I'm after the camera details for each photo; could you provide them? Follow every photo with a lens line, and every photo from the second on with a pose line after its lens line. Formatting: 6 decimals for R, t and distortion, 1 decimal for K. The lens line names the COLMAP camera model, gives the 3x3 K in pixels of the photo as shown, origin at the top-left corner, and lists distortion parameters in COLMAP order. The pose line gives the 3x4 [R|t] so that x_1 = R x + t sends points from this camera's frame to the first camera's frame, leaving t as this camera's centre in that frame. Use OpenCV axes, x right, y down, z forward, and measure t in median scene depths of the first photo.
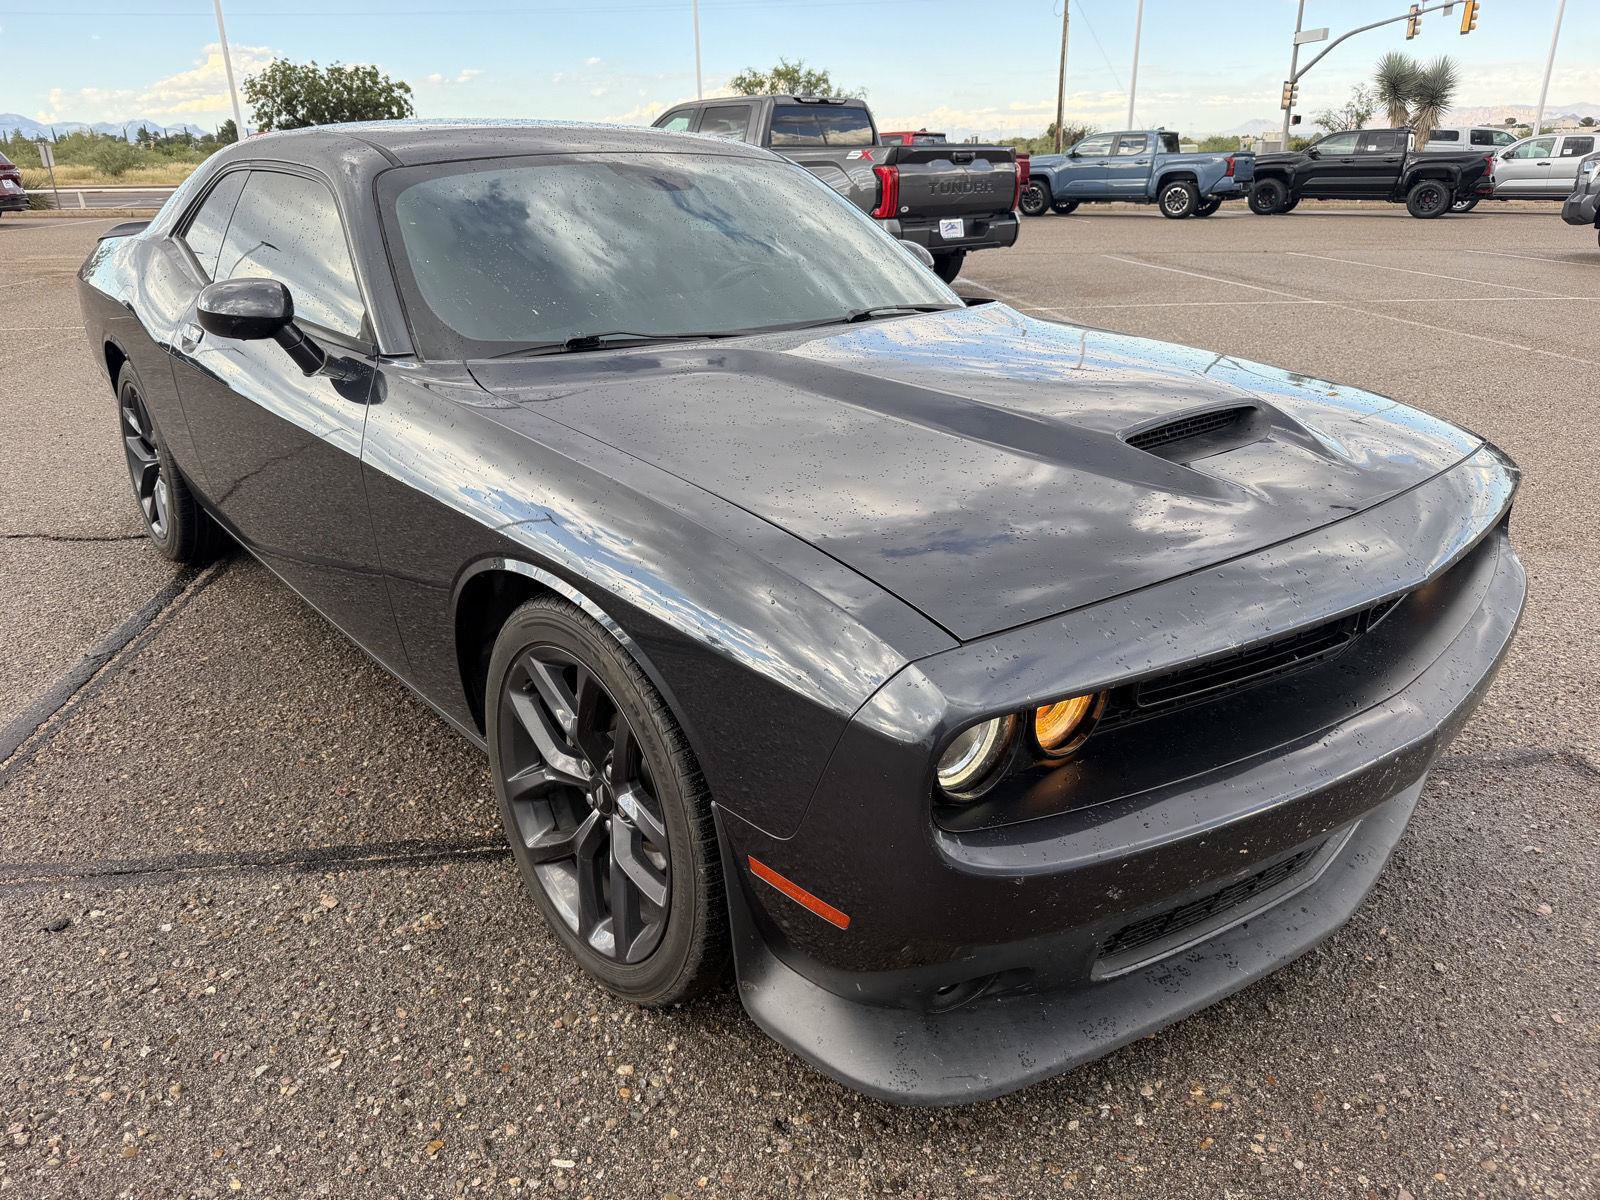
lens RADIAL K [[1168.7, 0, 801.7], [0, 1168.7, 575.1], [0, 0, 1]] dist [0.004922, -0.006576]
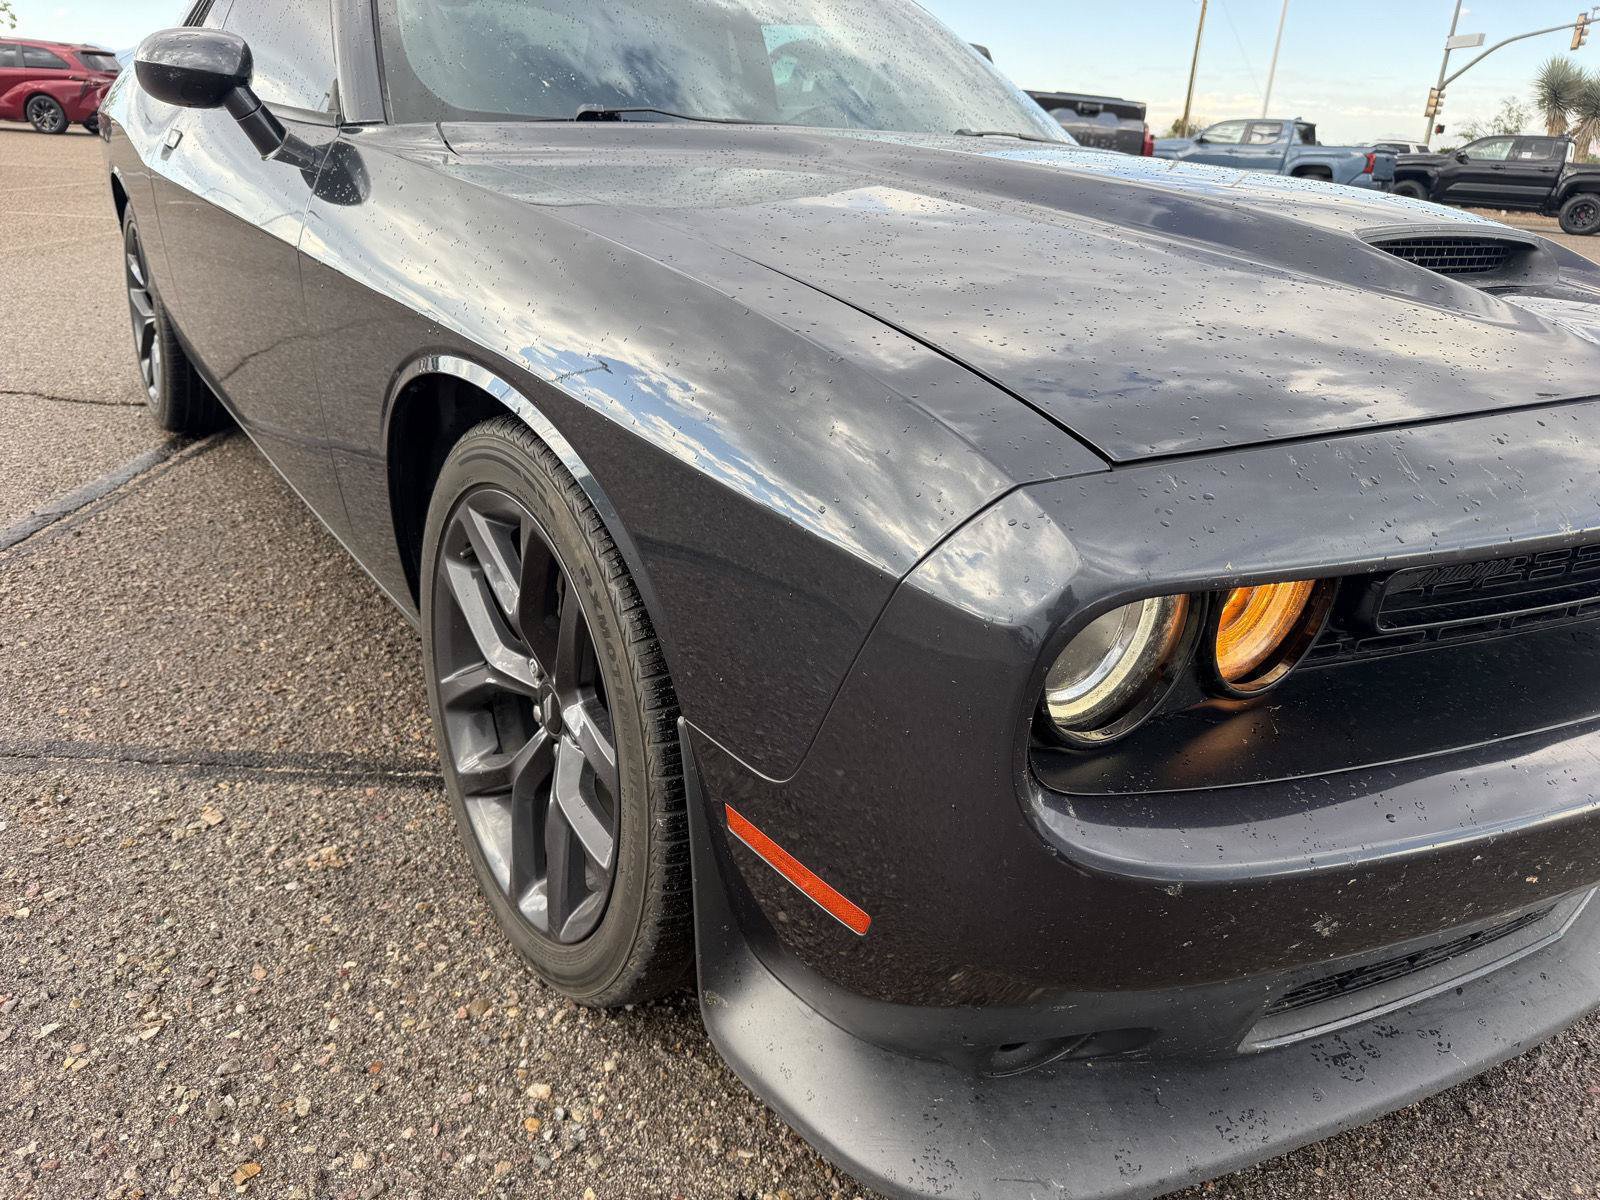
lens RADIAL K [[1162.4, 0, 797.1], [0, 1162.4, 597.8], [0, 0, 1]] dist [-0.014570, 0.008678]
pose [[0.993452, 0.094482, -0.064239, 0.020136], [-0.092425, 0.995129, 0.034281, 0.084532], [0.067165, -0.028119, 0.997346, 0.307704]]
